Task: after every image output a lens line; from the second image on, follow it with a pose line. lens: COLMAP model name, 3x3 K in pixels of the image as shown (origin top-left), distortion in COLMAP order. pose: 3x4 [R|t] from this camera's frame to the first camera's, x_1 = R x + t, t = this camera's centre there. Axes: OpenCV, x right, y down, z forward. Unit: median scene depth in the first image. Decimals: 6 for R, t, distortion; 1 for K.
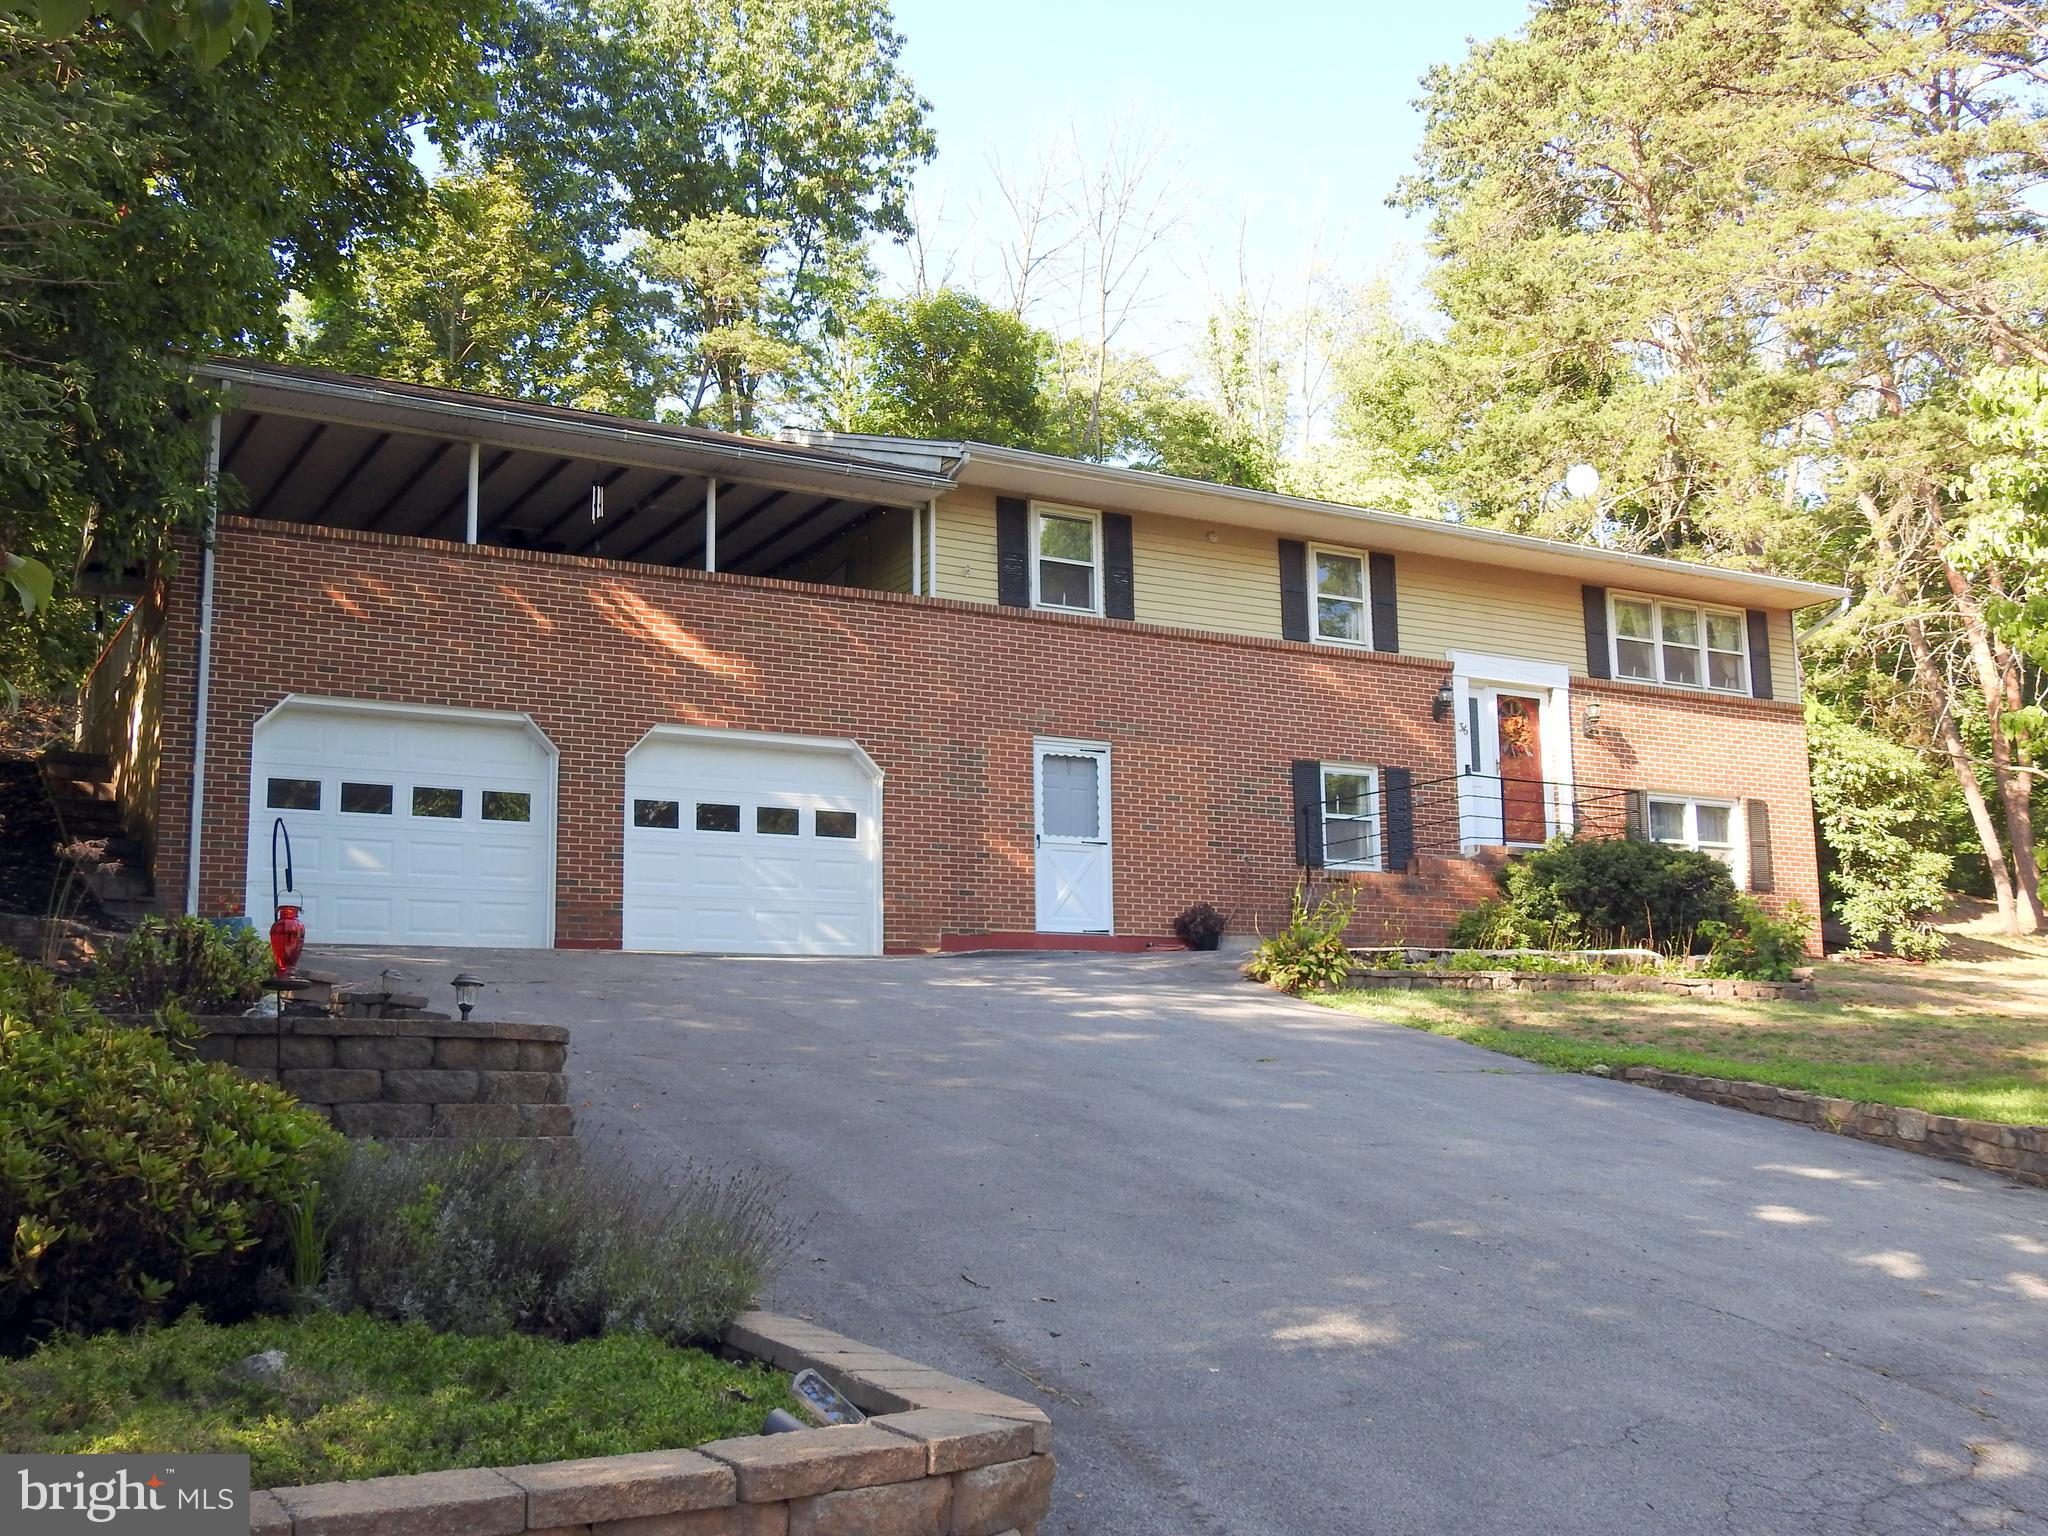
lens RADIAL K [[2142.3, 0, 1024.0], [0, 2142.3, 768.0], [0, 0, 1]] dist [0.006249, 0.005186]
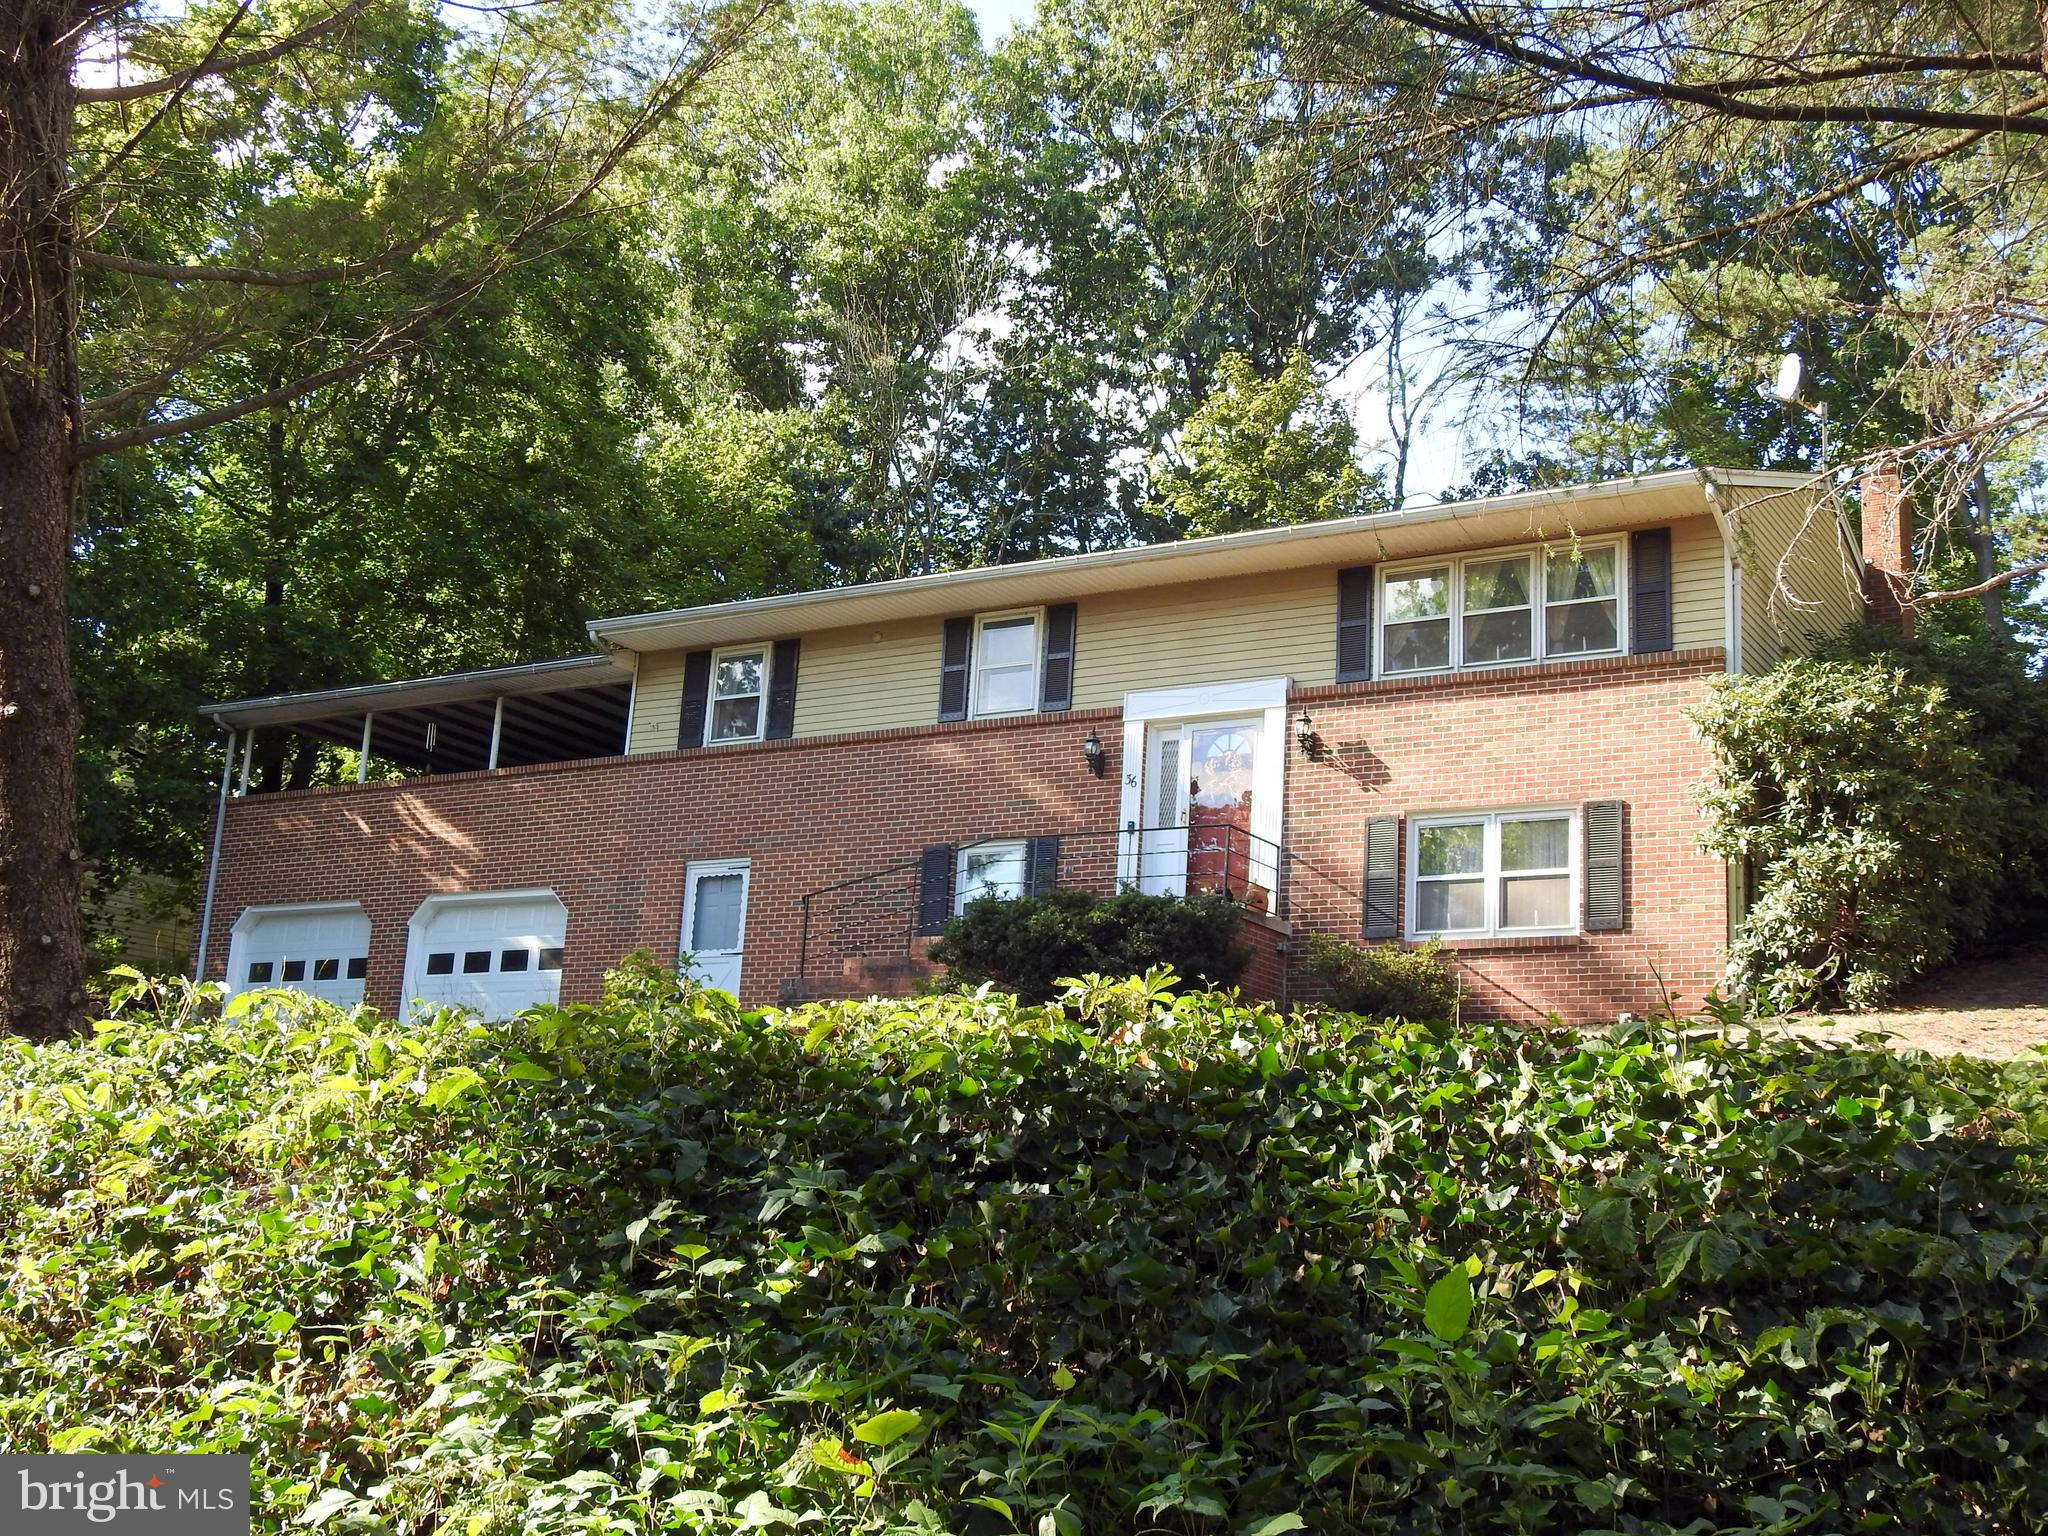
lens RADIAL K [[2320.5, 0, 1024.0], [0, 2320.5, 768.0], [0, 0, 1]] dist [0.002970, 0.003318]
pose [[0.463406, -0.150204, -0.873323, 1.136201], [0.091273, 0.988379, -0.121561, 0.098073], [0.881433, -0.023378, 0.471731, 0.587159]]
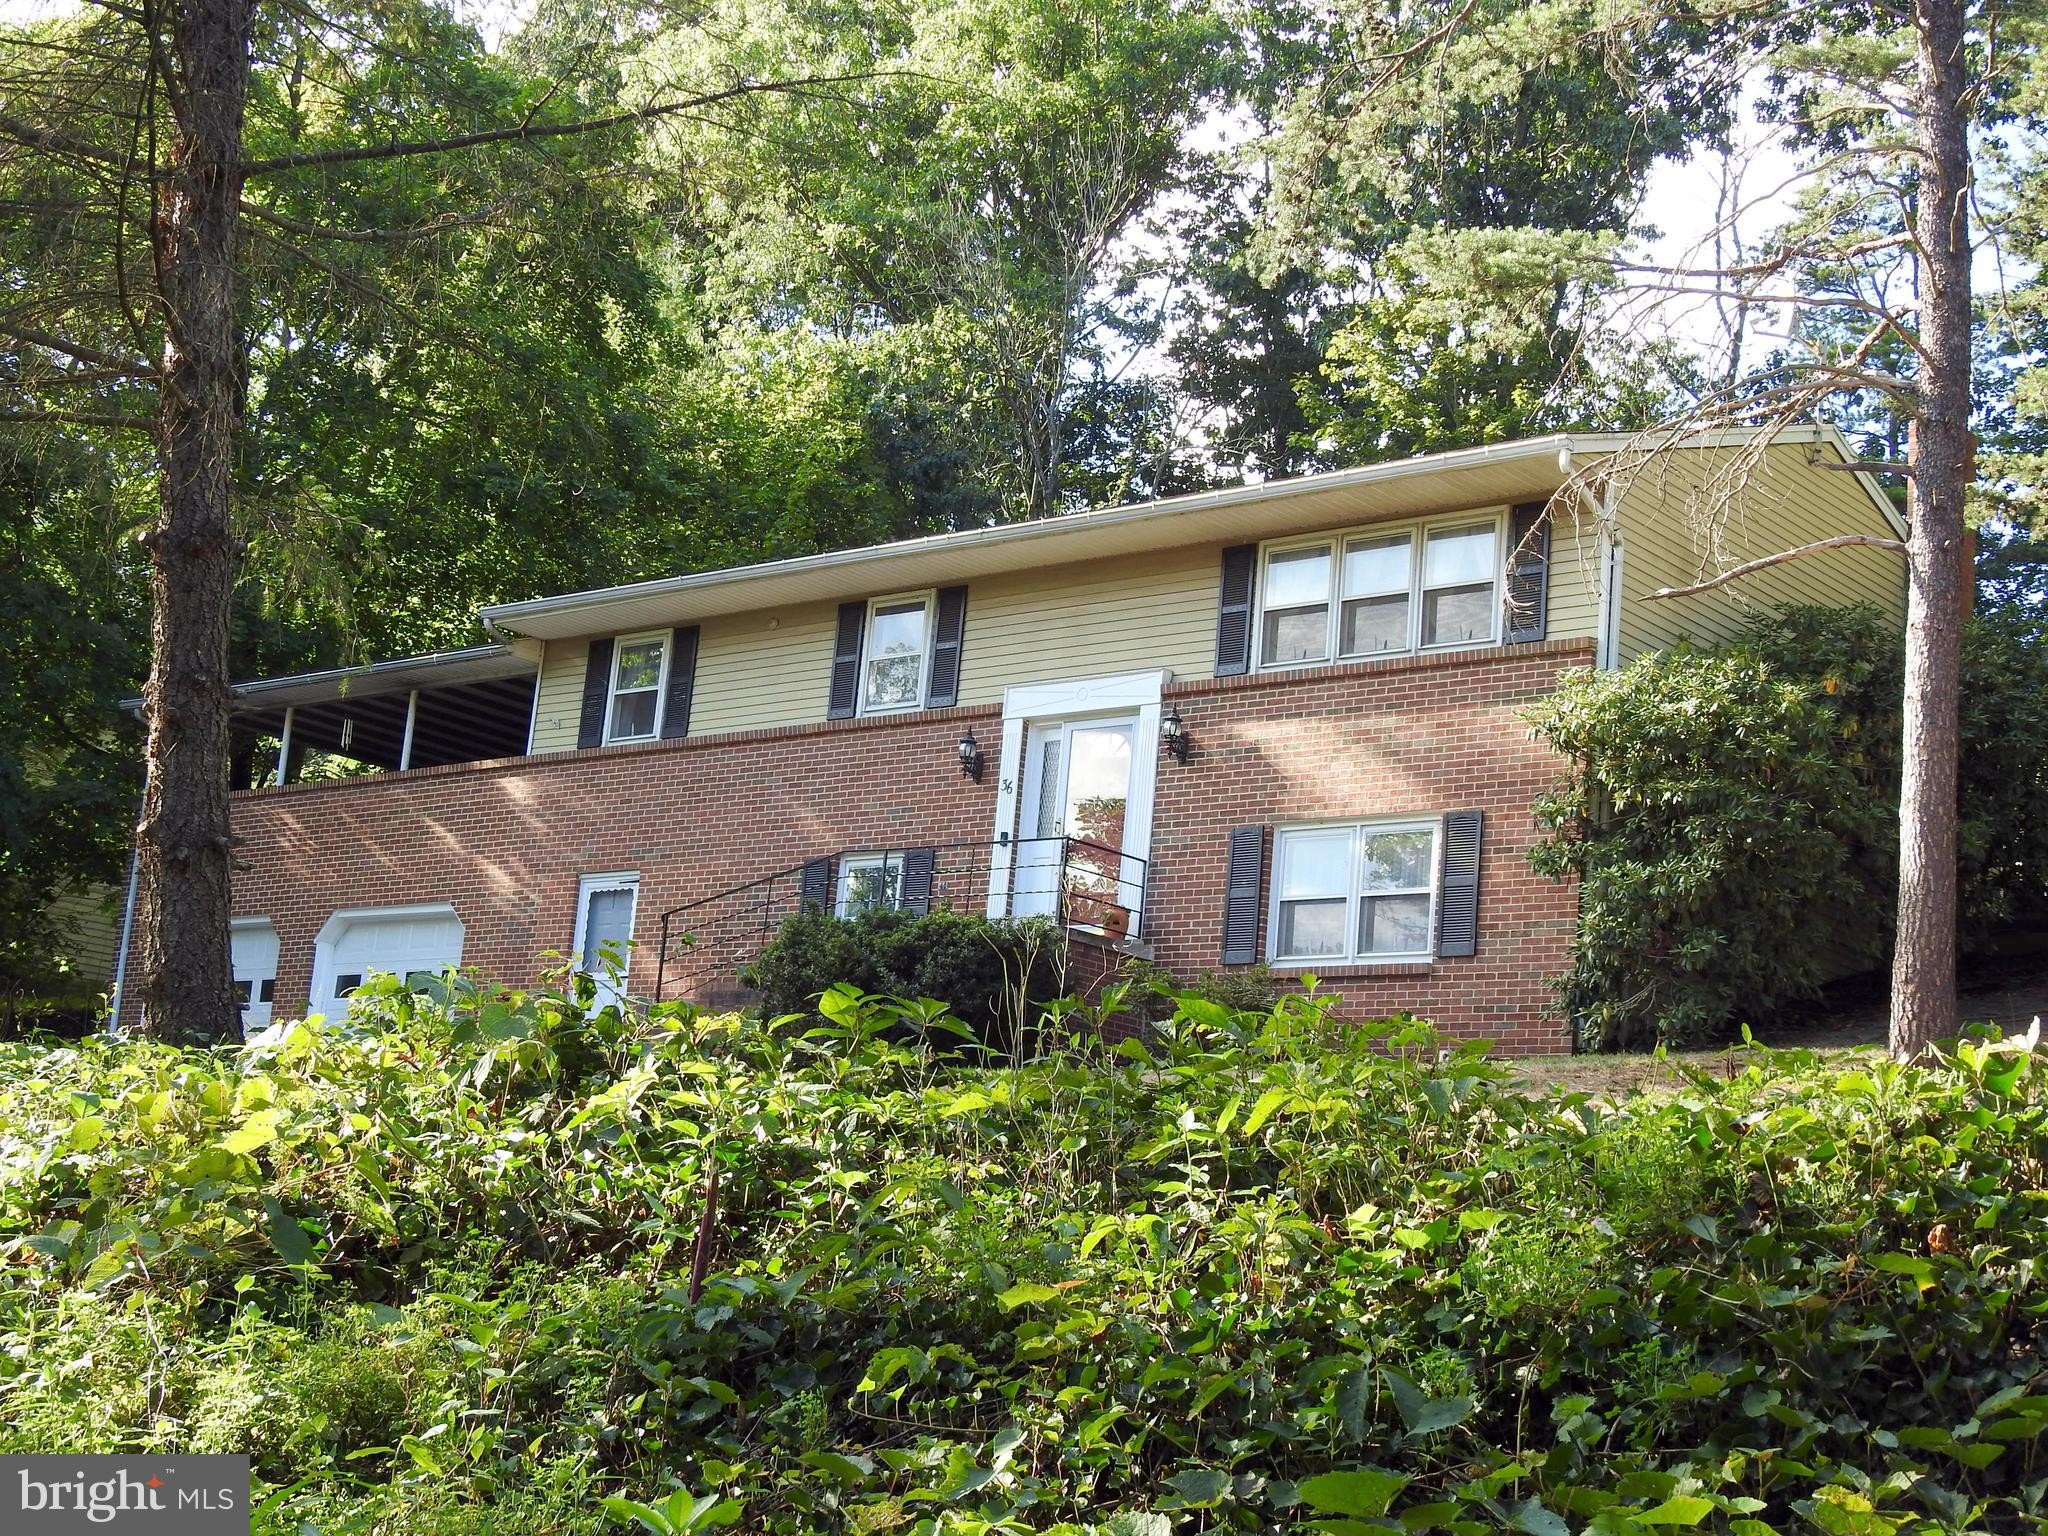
lens RADIAL K [[2978.0, 0, 1024.8], [0, 2978.0, 730.1], [0, 0, 1]] dist [0.004716, 0.000206]
pose [[0.324981, -0.151084, -0.933574, 1.374301], [0.082675, 0.987916, -0.131099, 0.116907], [0.942100, -0.034579, 0.333545, 0.731756]]
